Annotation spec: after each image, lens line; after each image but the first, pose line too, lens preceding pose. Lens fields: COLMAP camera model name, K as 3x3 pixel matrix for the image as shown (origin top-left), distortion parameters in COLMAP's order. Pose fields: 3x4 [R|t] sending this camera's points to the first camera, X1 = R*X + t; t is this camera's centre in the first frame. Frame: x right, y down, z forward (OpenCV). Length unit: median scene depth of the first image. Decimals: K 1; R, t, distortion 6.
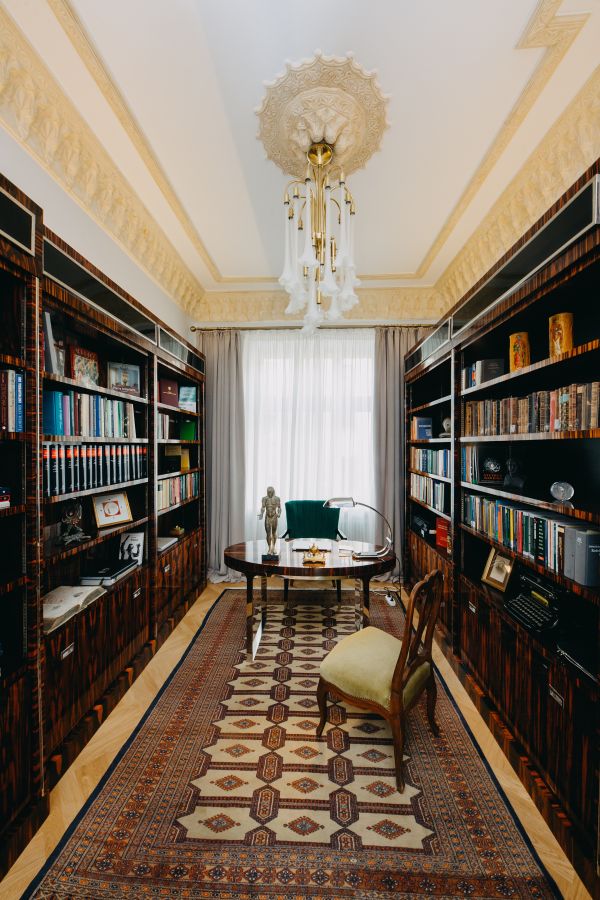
lens RADIAL K [[318.3, 0, 303.8], [0, 318.3, 447.8], [0, 0, 1]] dist [0.001570, -0.005006]
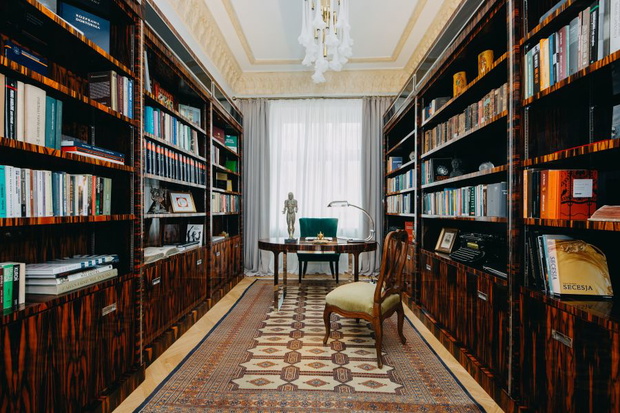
lens RADIAL K [[233.2, 0, 310.9], [0, 233.2, 210.7], [0, 0, 1]] dist [0.008316, -0.008232]
pose [[0.999982, 0.001984, 0.005701, -0.020684], [-0.001973, 0.999996, -0.001899, 0.232982], [-0.005705, 0.001887, 0.999982, -0.073368]]
